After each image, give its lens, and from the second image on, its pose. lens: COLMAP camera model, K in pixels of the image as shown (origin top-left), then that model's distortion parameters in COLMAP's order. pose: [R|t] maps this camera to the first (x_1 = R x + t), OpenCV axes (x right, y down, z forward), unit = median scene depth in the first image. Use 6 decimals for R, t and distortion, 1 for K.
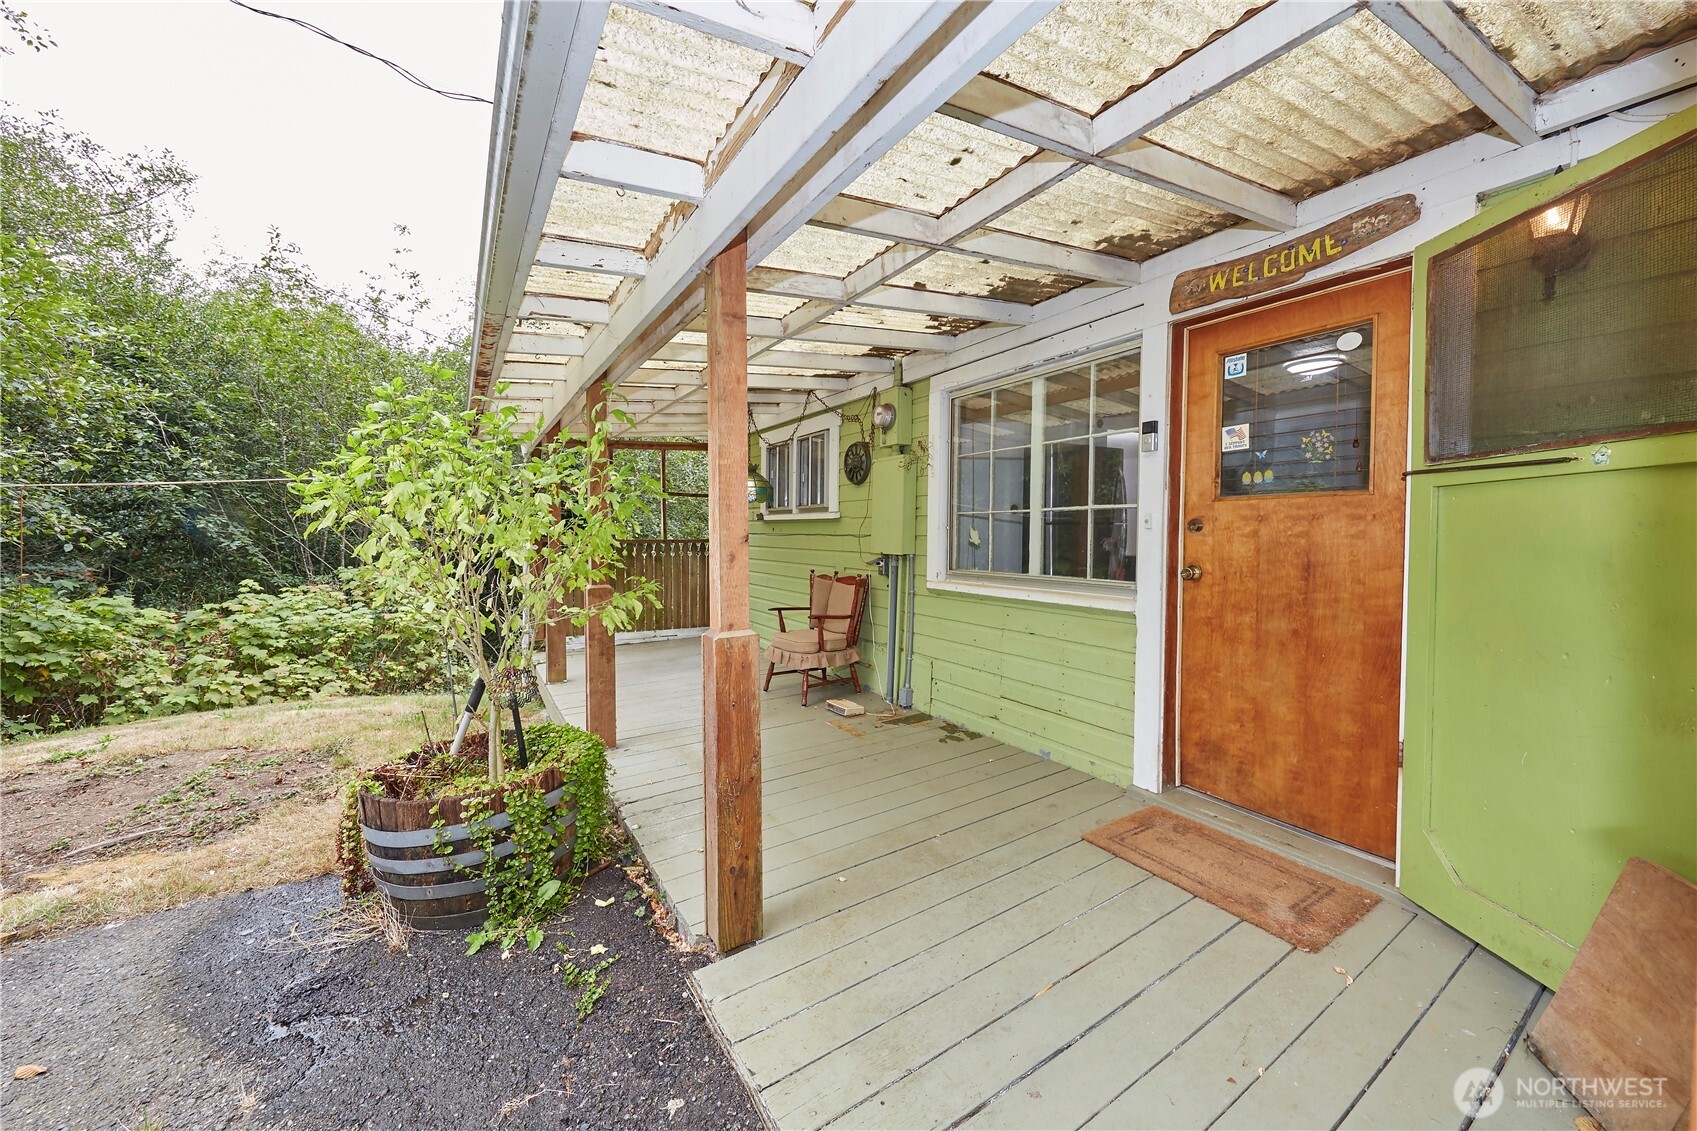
lens RADIAL K [[631.1, 0, 848.6], [0, 631.1, 548.4], [0, 0, 1]] dist [0.003399, -0.002051]
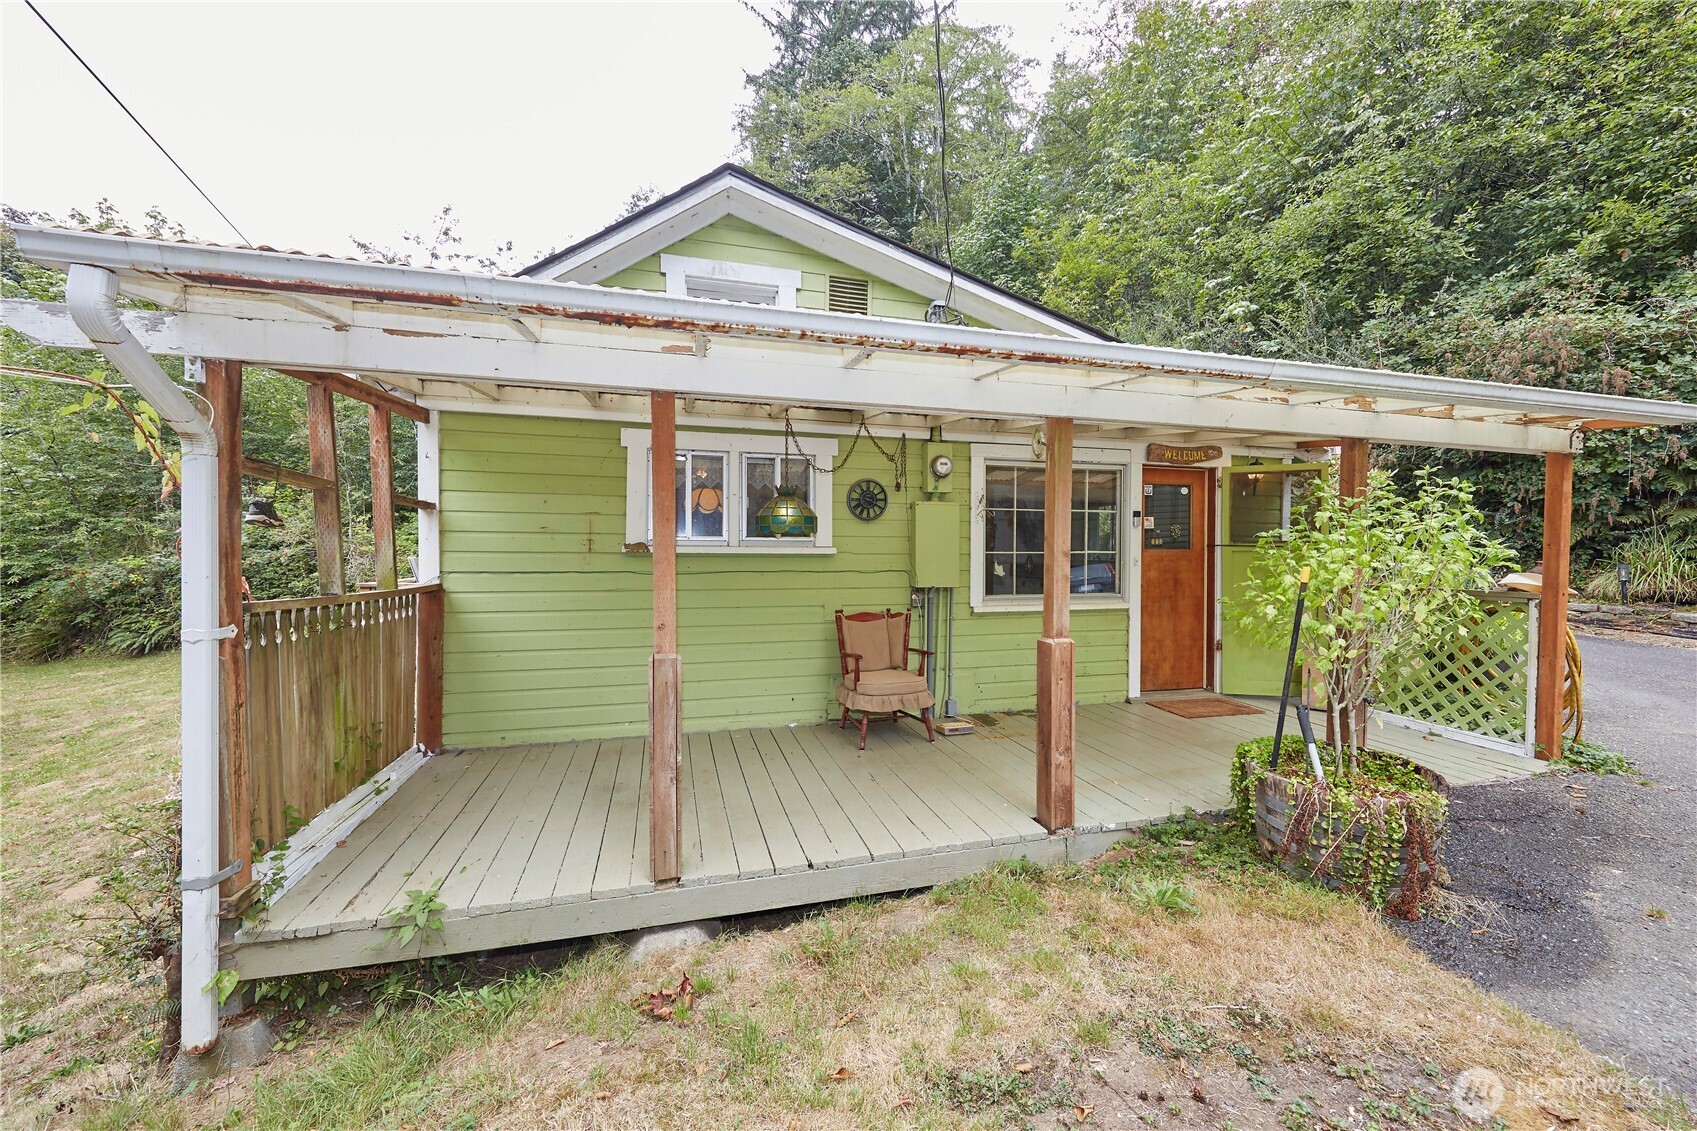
lens RADIAL K [[631.1, 0, 847.9], [0, 631.1, 562.5], [0, 0, 1]] dist [0.003399, -0.002051]
pose [[0.293963, -0.022340, 0.955556, -1.467538], [0.024020, 0.999584, 0.015980, -0.080281], [-0.955515, 0.018255, 0.294377, 1.121970]]
